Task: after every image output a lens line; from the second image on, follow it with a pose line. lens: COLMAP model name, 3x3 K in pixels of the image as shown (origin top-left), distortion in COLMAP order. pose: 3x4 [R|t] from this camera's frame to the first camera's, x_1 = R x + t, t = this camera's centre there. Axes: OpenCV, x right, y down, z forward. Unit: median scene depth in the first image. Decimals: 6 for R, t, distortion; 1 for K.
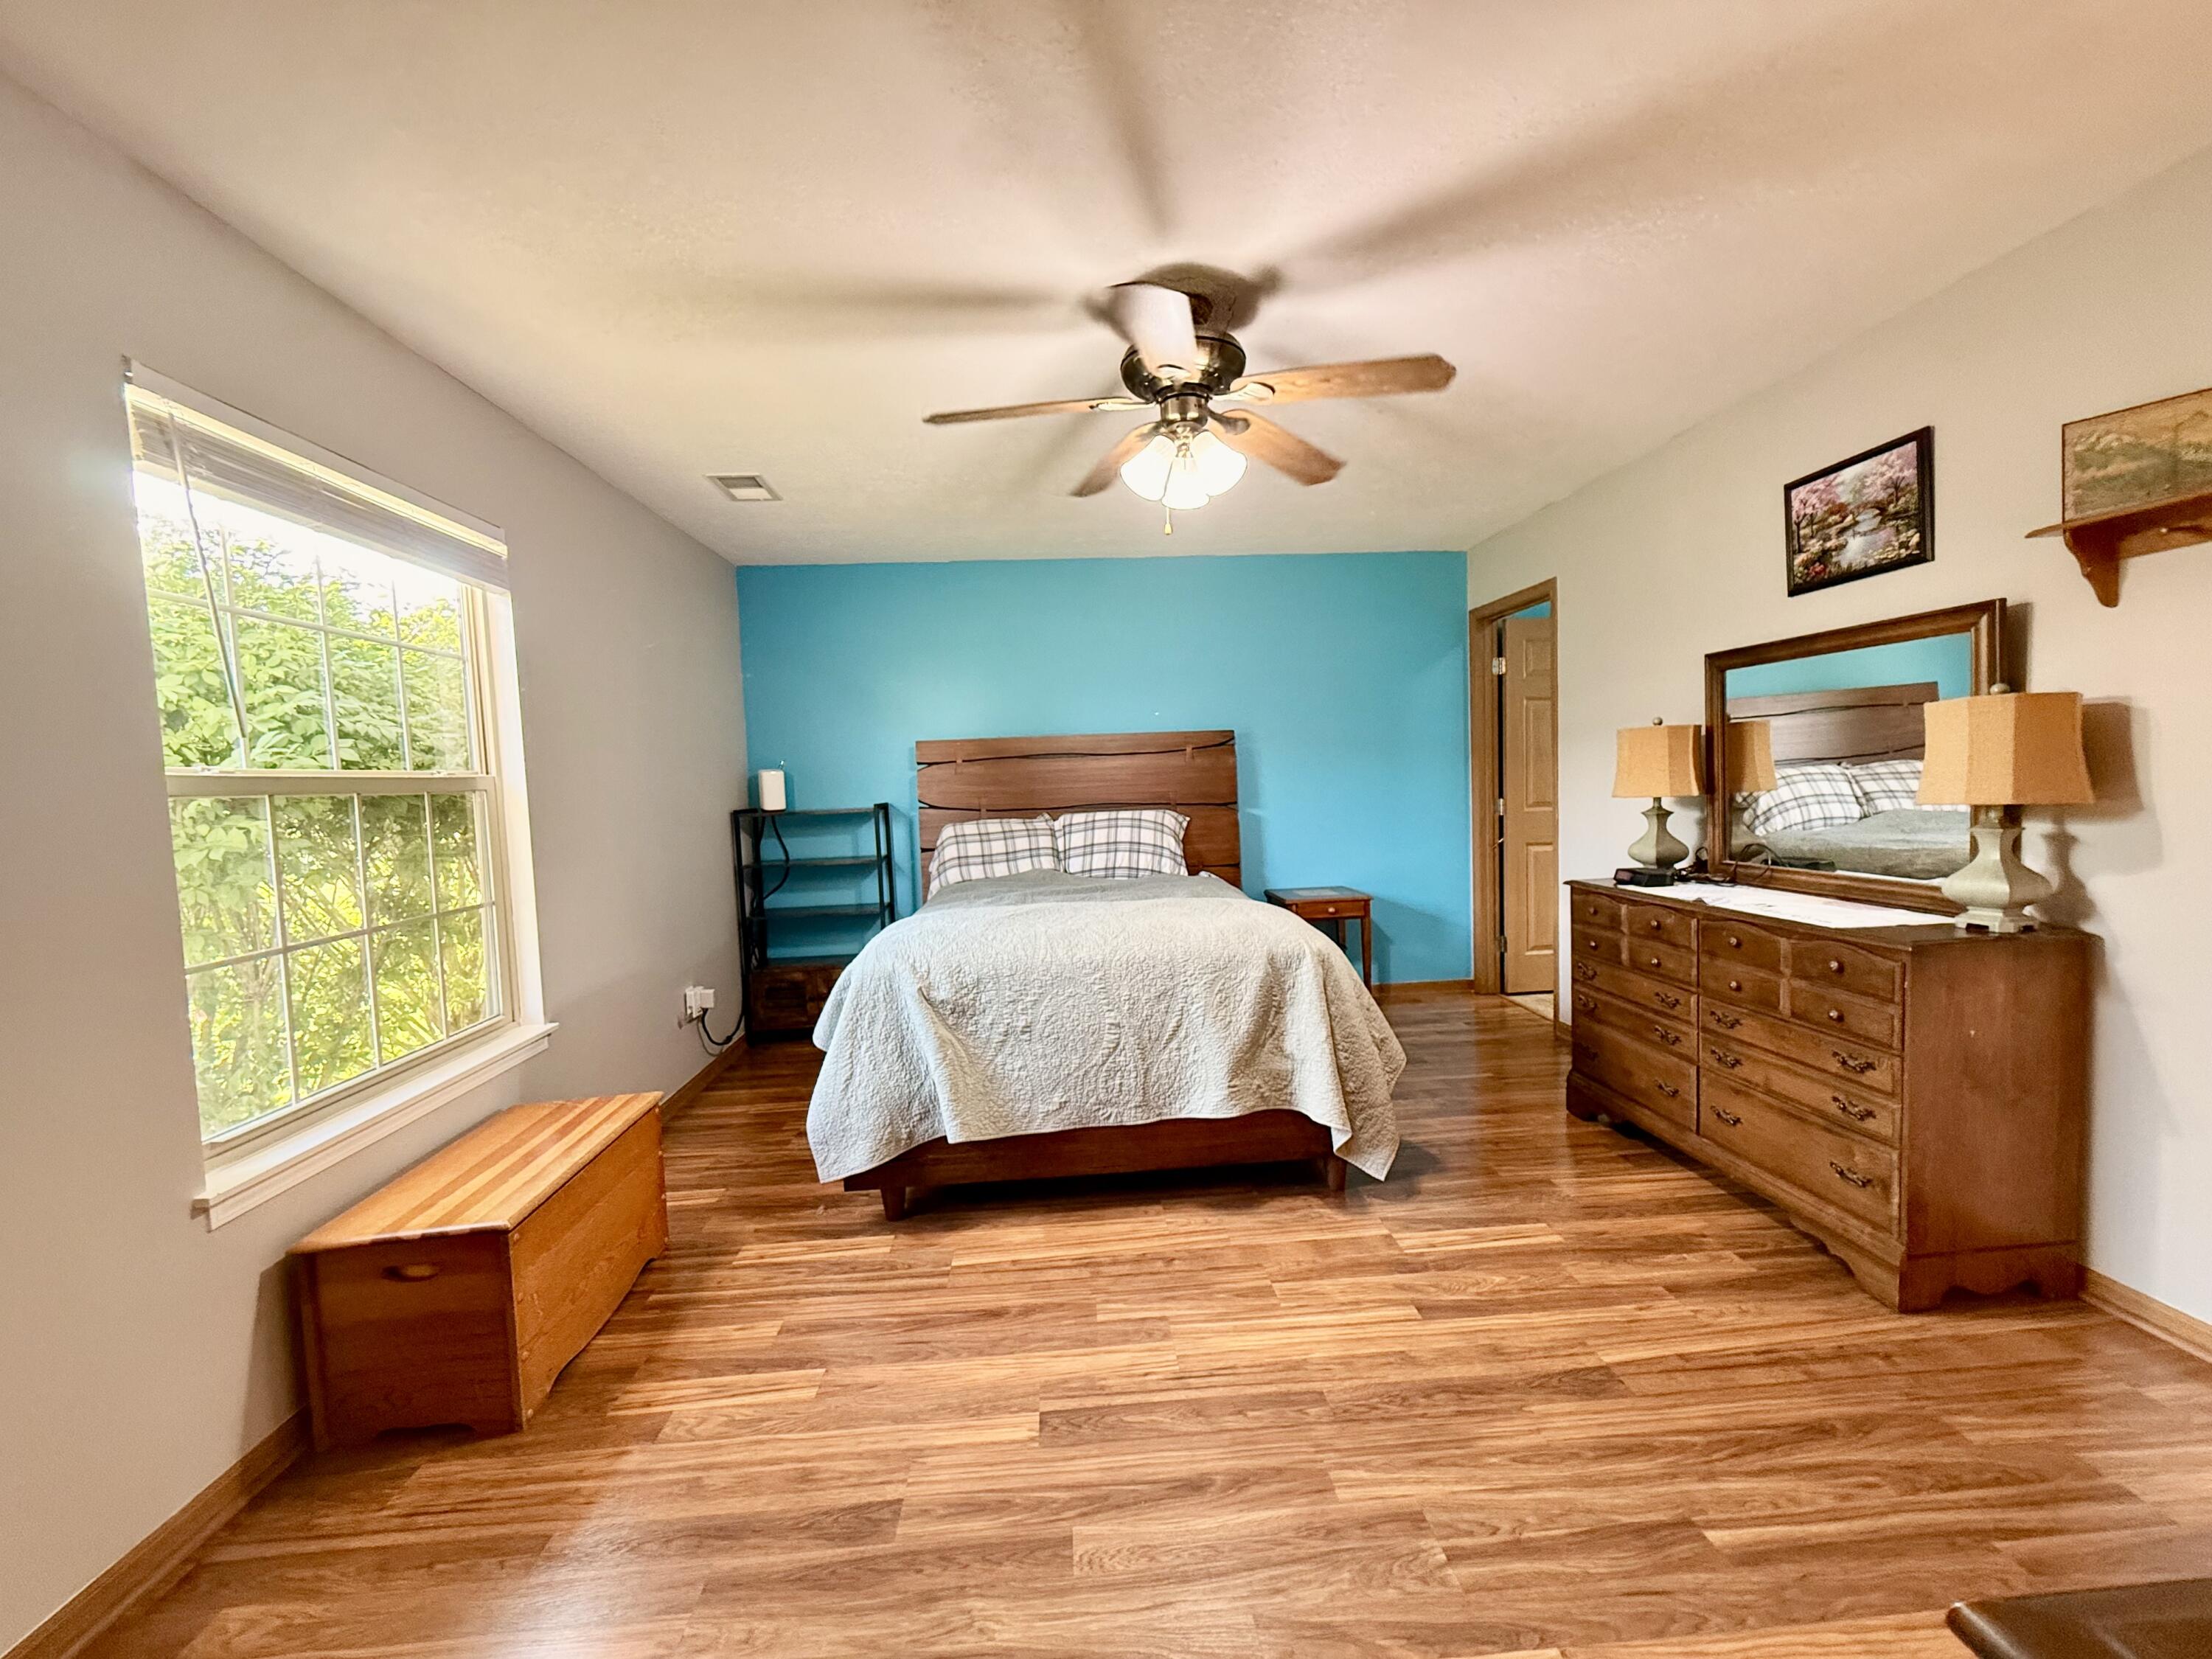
lens RADIAL K [[883.7, 0, 1114.6], [0, 883.7, 831.8], [0, 0, 1]] dist [-0.000708, 0.000083]
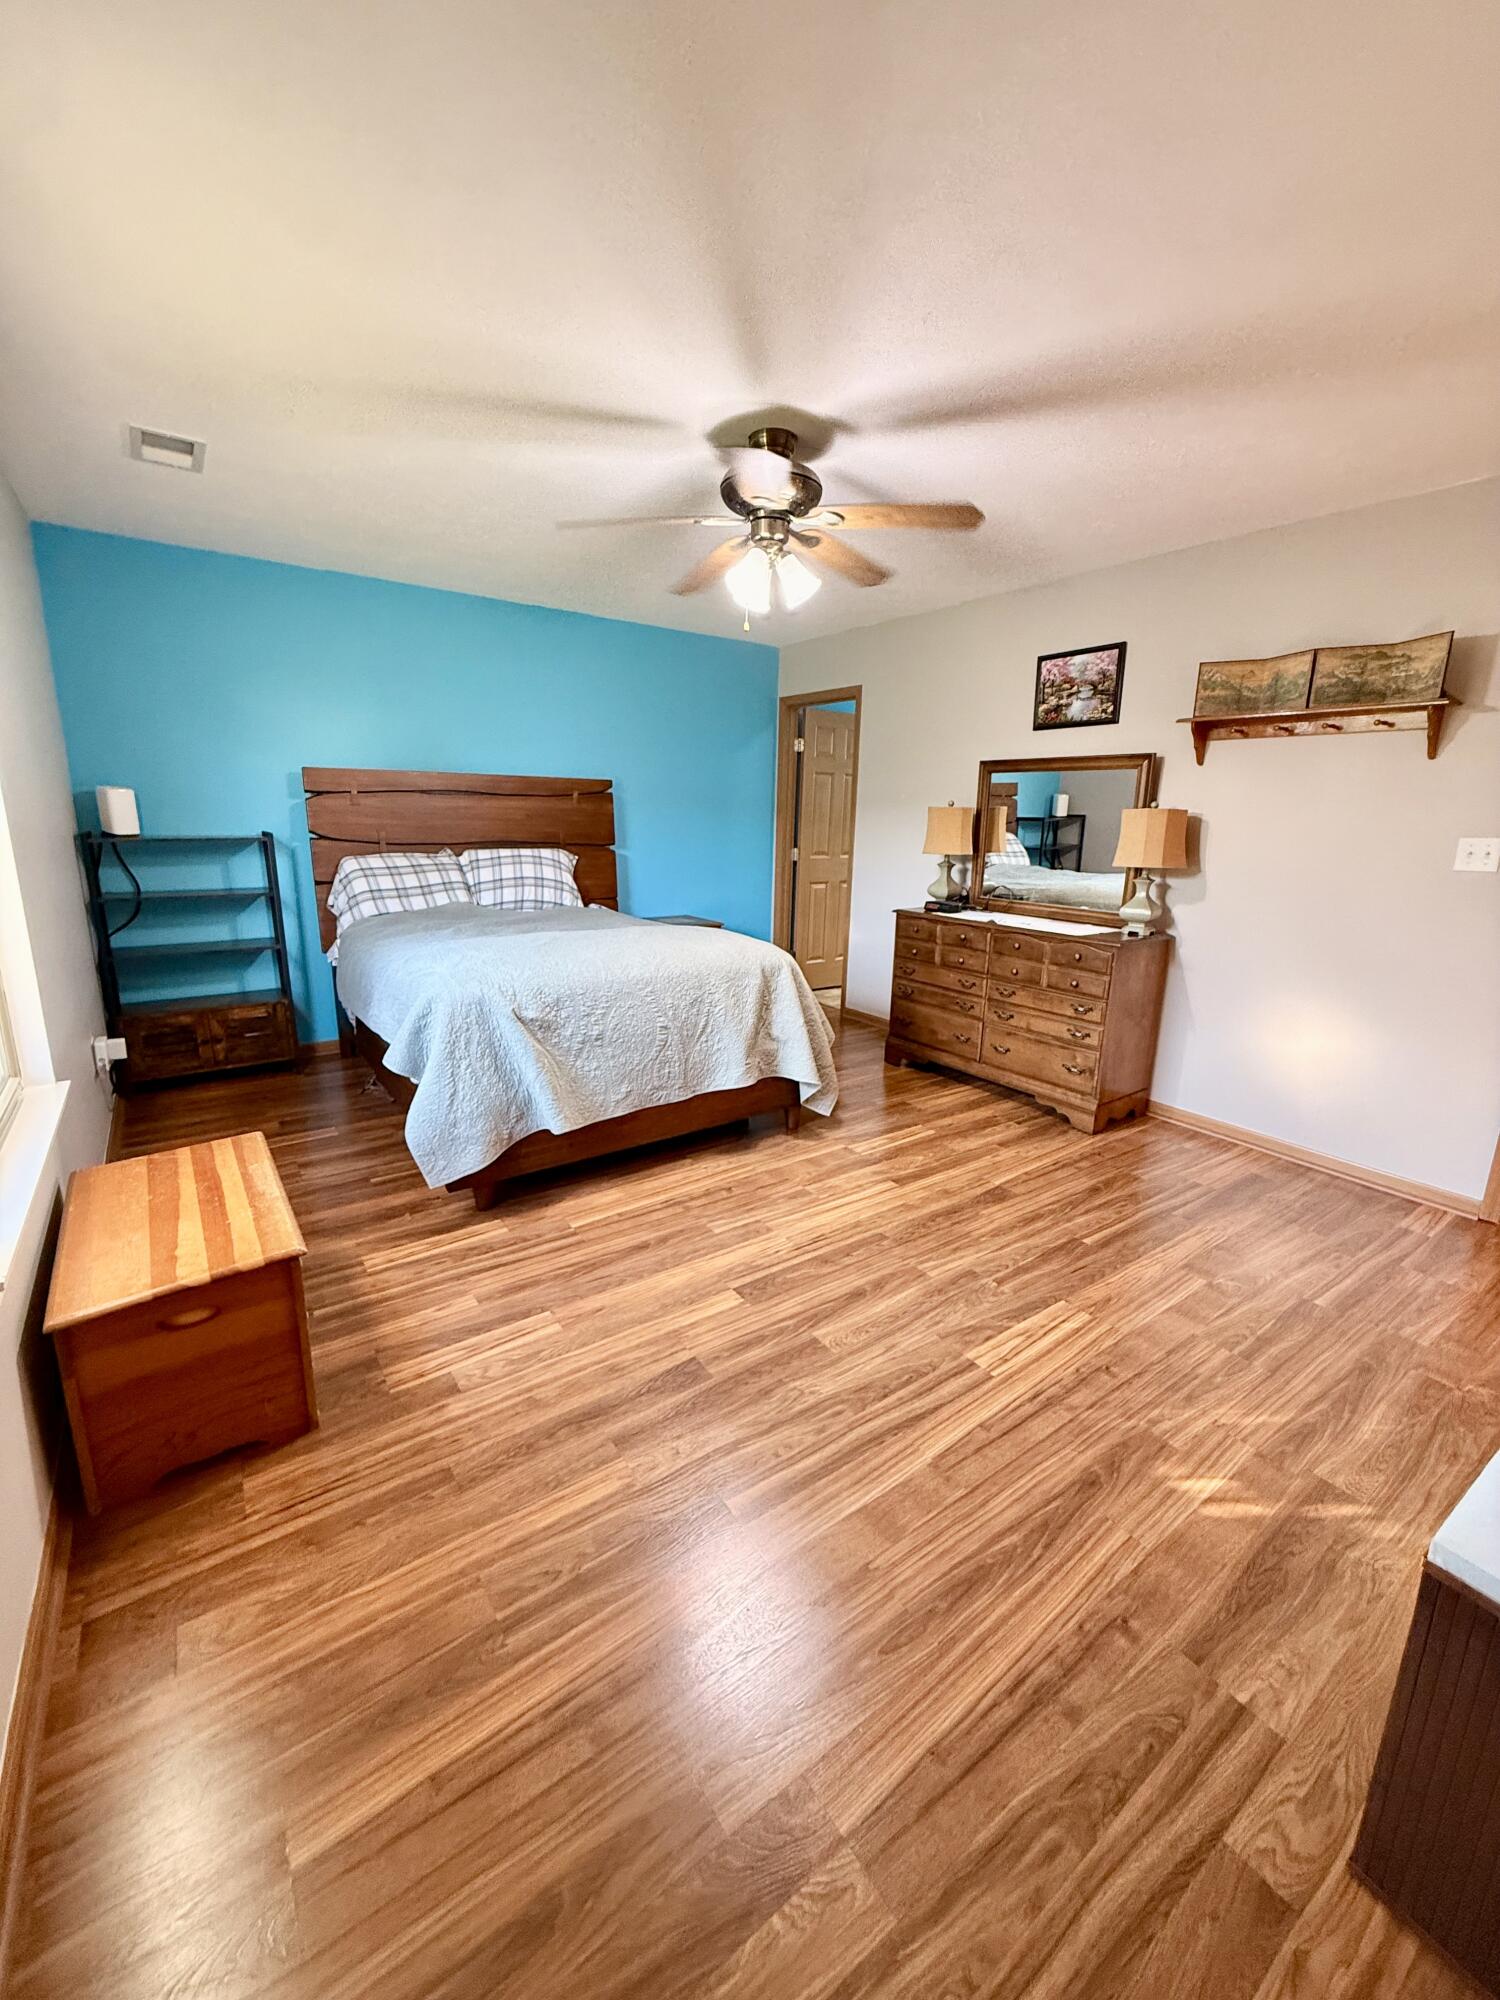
lens RADIAL K [[799.0, 0, 751.6], [0, 799.0, 999.7], [0, 0, 1]] dist [-0.000708, 0.000083]
pose [[0.849641, -0.066231, 0.523187, -0.504827], [-0.021321, 0.986957, 0.159566, -0.005295], [-0.526931, -0.146729, 0.837146, -0.016148]]
